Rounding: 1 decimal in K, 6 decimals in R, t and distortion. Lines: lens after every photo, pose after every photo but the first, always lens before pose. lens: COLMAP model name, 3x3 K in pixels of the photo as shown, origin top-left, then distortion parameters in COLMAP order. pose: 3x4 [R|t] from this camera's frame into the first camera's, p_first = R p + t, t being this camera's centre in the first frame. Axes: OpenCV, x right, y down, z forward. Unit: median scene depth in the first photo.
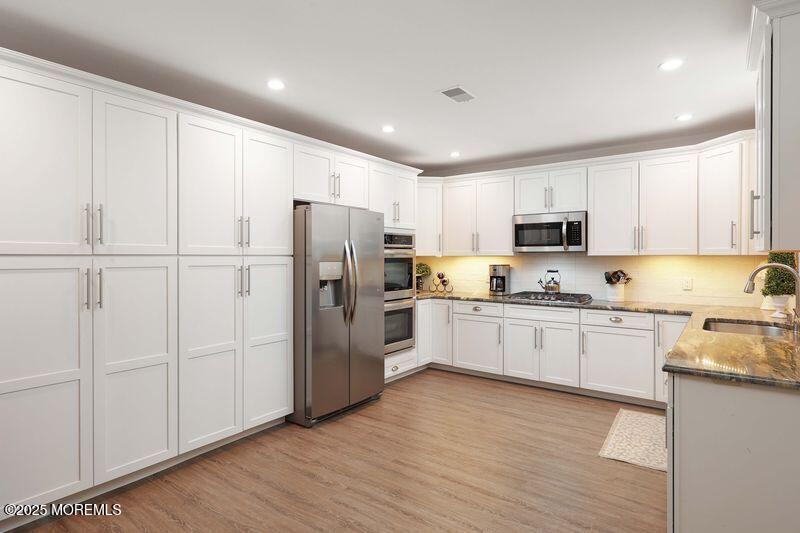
lens RADIAL K [[427.6, 0, 399.7], [0, 427.6, 260.8], [0, 0, 1]] dist [0.000316, -0.000167]
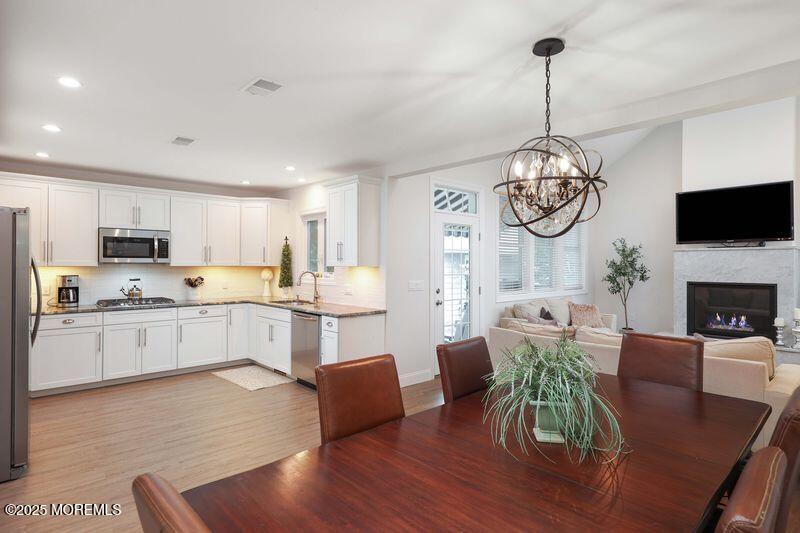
lens RADIAL K [[427.6, 0, 399.7], [0, 427.6, 260.8], [0, 0, 1]] dist [0.000316, -0.000167]
pose [[0.179566, 0.010806, 0.983687, -0.726217], [0.005470, 0.999913, -0.011983, -0.009855], [-0.983731, 0.007533, 0.179491, 0.105800]]
